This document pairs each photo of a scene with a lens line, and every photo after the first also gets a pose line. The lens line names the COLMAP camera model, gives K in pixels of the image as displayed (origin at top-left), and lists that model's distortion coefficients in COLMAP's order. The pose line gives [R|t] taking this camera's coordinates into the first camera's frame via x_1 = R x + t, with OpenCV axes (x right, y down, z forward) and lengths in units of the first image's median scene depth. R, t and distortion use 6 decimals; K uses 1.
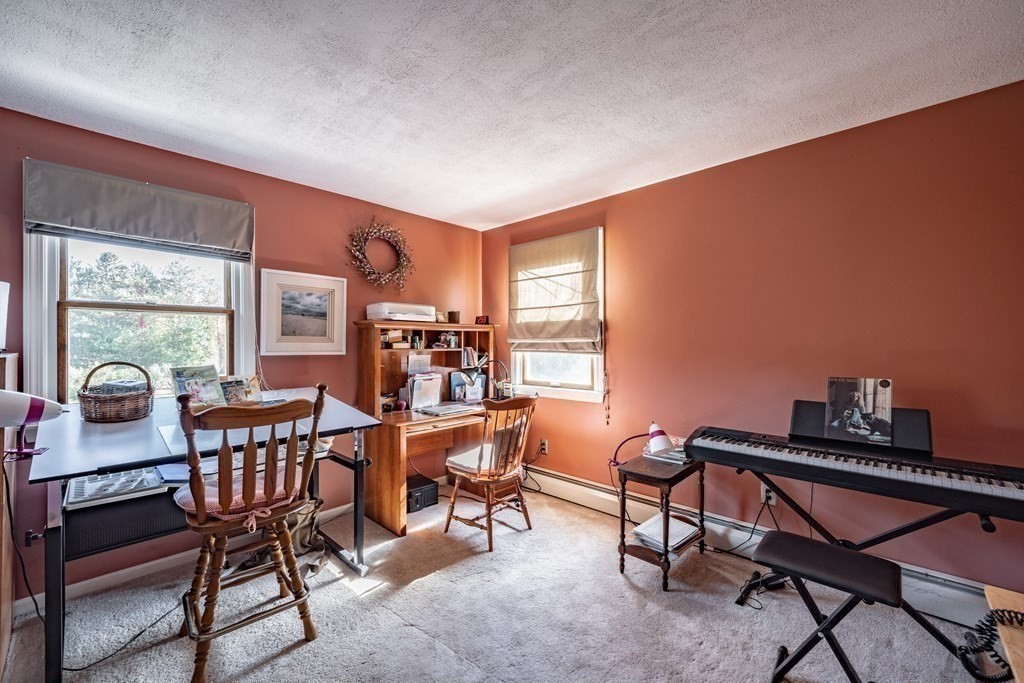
lens RADIAL K [[421.6, 0, 518.2], [0, 421.6, 335.1], [0, 0, 1]] dist [0.001636, -0.000281]
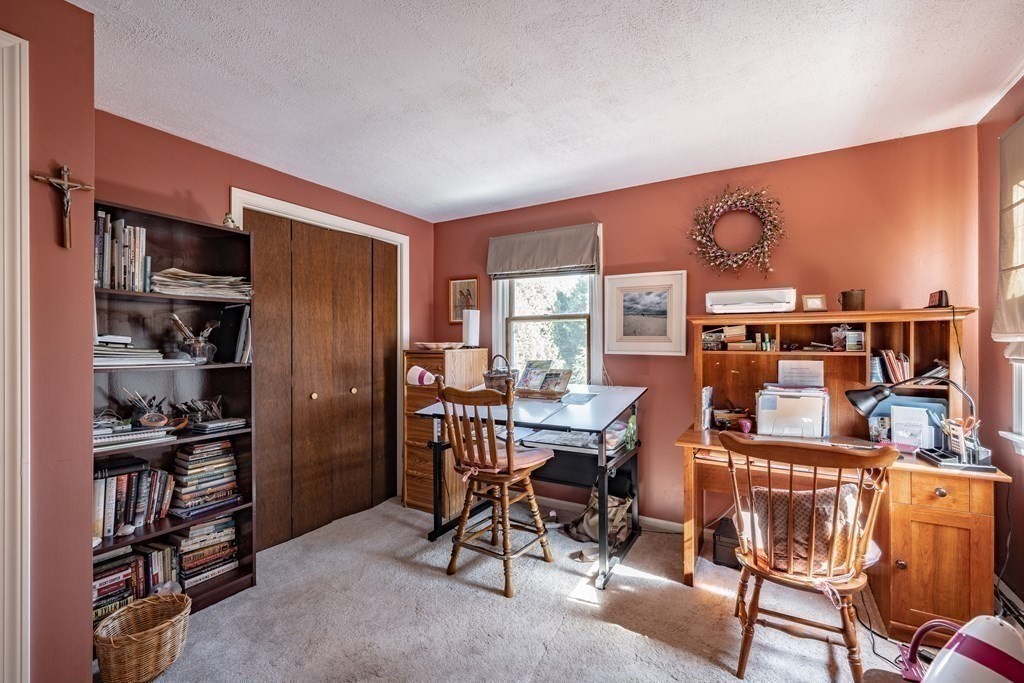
lens RADIAL K [[435.2, 0, 513.0], [0, 435.2, 338.3], [0, 0, 1]] dist [0.000784, -0.000093]
pose [[0.217584, -0.008362, -0.976006, 0.433780], [0.019074, 0.999809, -0.004314, 0.006807], [0.975855, -0.017678, 0.217701, 0.475072]]
